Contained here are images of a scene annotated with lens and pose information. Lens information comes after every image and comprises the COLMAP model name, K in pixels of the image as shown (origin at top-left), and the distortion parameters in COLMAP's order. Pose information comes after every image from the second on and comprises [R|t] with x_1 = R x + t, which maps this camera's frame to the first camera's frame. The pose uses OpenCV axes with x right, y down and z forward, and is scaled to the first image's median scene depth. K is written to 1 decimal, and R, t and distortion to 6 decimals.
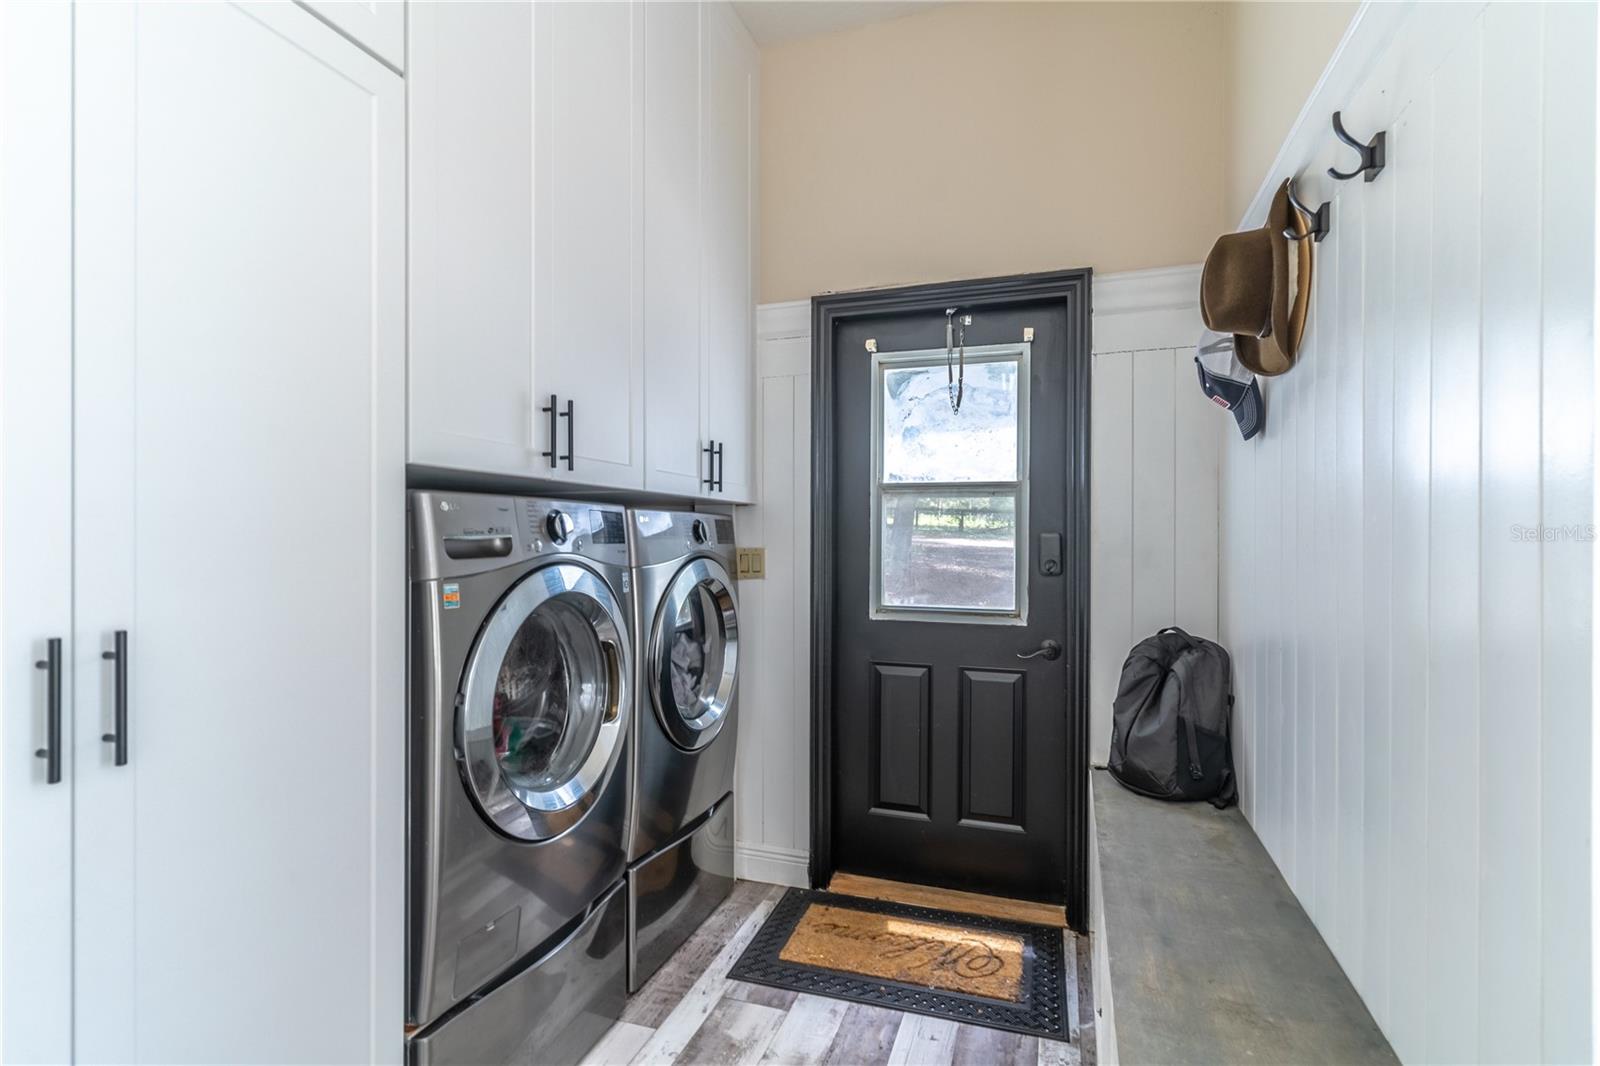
lens RADIAL K [[766.7, 0, 800.0], [0, 766.7, 533.0], [0, 0, 1]] dist [-0.003643, 0.039684]
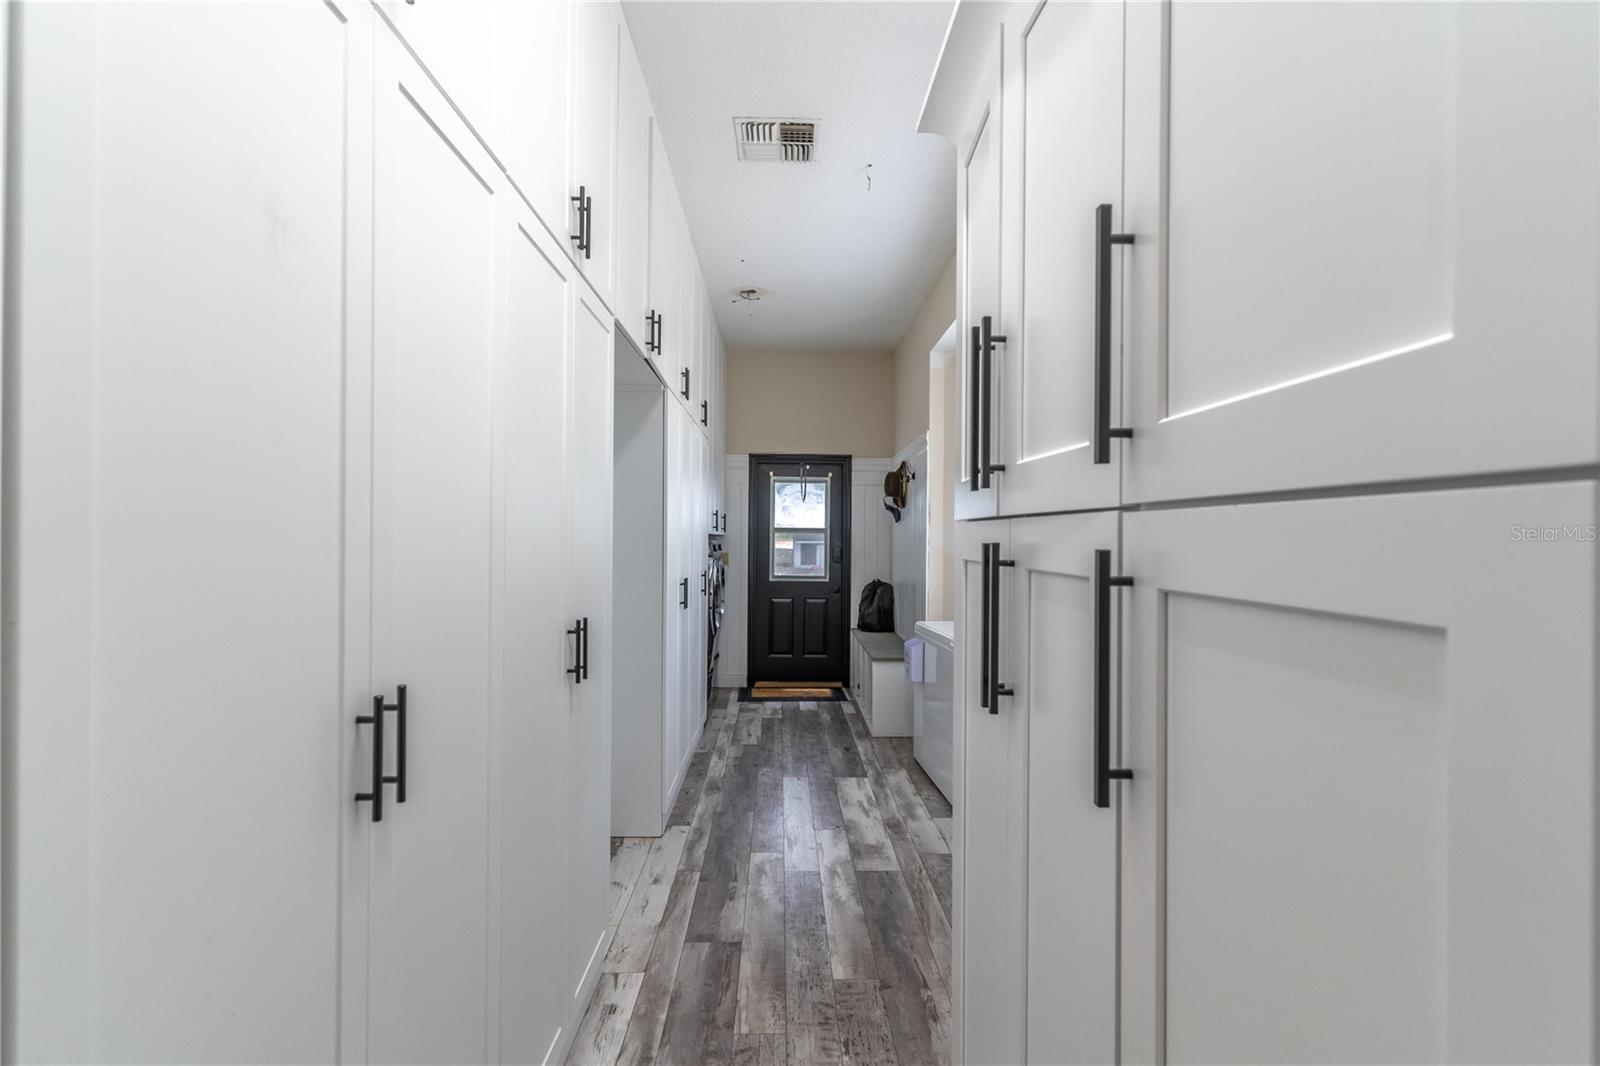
lens RADIAL K [[766.7, 0, 800.0], [0, 766.7, 533.0], [0, 0, 1]] dist [-0.003643, 0.039684]
pose [[0.936934, 0.005422, 0.349463, -0.753655], [-0.006157, 0.999981, 0.000990, -0.052655], [-0.349451, -0.003079, 0.936950, -1.519288]]
